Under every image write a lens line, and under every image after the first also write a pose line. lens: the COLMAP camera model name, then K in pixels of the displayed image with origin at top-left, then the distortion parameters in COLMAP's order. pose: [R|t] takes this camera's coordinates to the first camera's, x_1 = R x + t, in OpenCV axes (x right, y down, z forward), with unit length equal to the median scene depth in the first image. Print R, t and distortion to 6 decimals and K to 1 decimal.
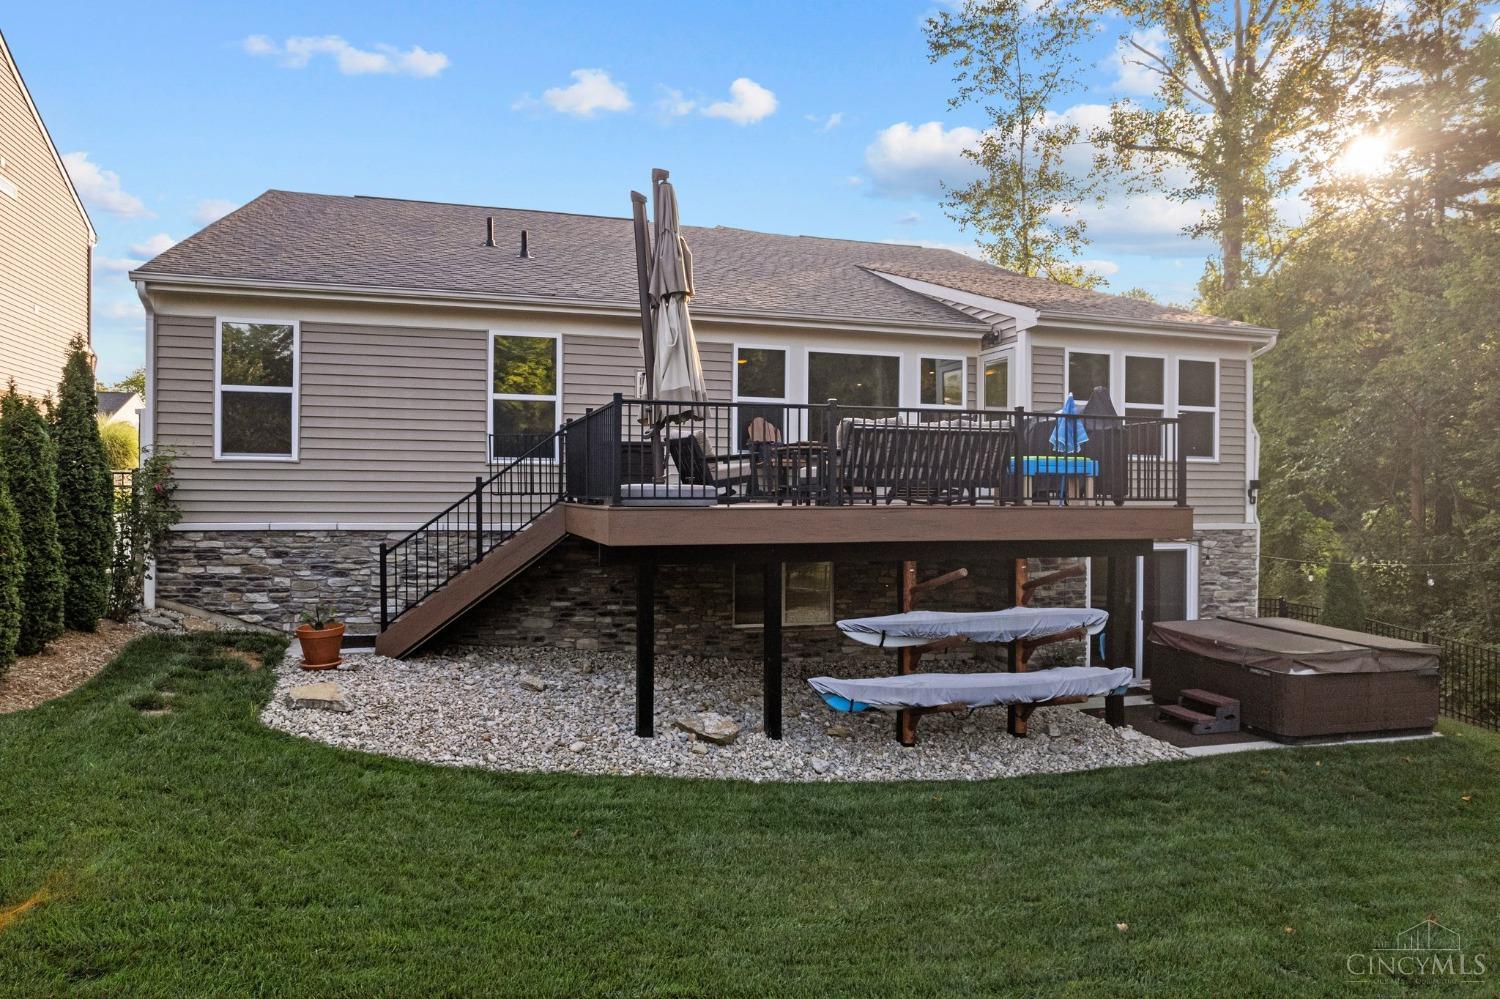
lens RADIAL K [[963.7, 0, 750.0], [0, 963.7, 499.5], [0, 0, 1]] dist [-0.076978, 0.067962]
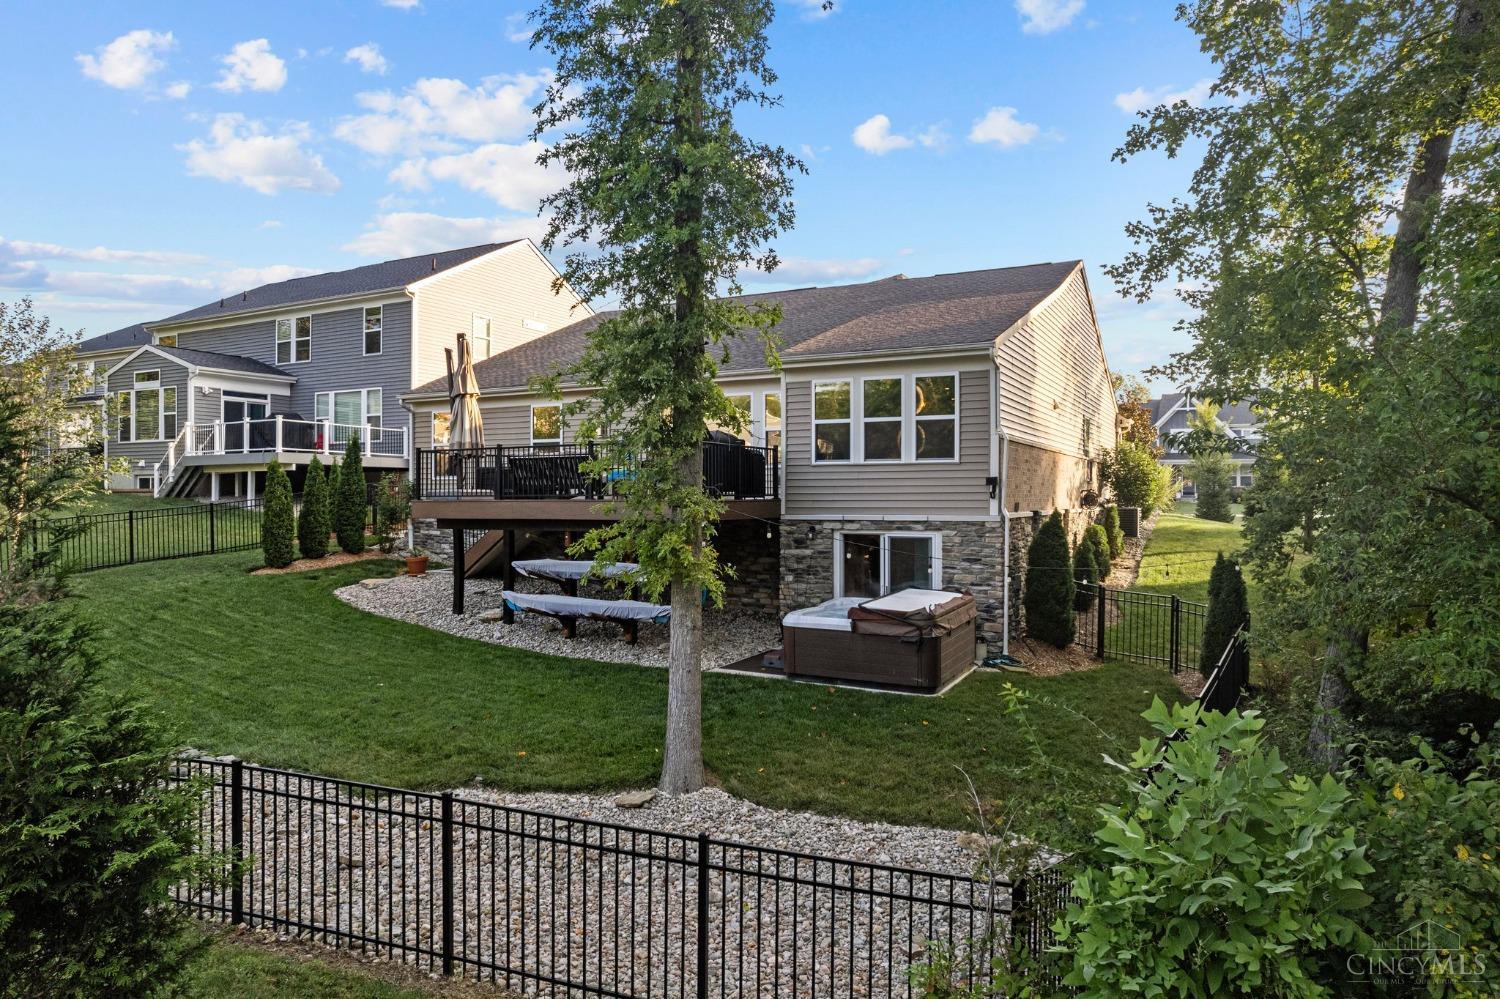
lens RADIAL K [[954.6, 0, 750.0], [0, 954.6, 499.5], [0, 0, 1]] dist [-0.059046, 0.048963]
pose [[0.707677, -0.004673, -0.706521, 1.386597], [0.002882, 0.999989, -0.003727, 0.011189], [0.706530, 0.000601, 0.707683, 0.011129]]
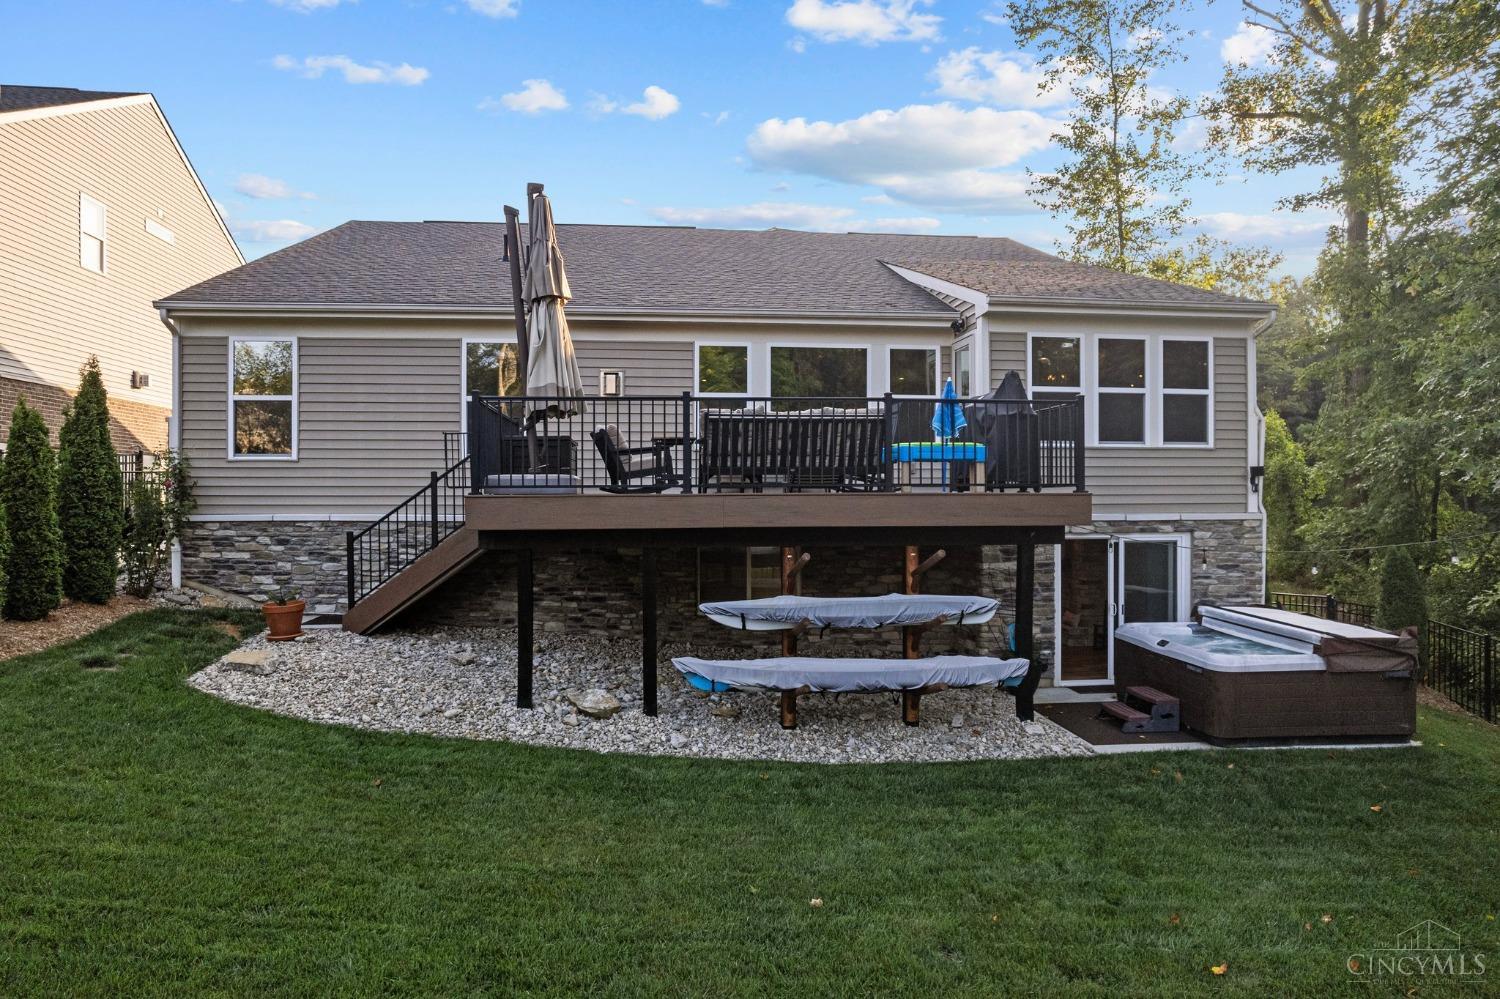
lens RADIAL K [[957.5, 0, 750.0], [0, 957.5, 499.5], [0, 0, 1]] dist [-0.080109, 0.071278]
pose [[0.980646, -0.007232, -0.195653, 0.278777], [0.006940, 0.999974, -0.002179, 0.012917], [0.195664, 0.000779, 0.980671, -0.002964]]
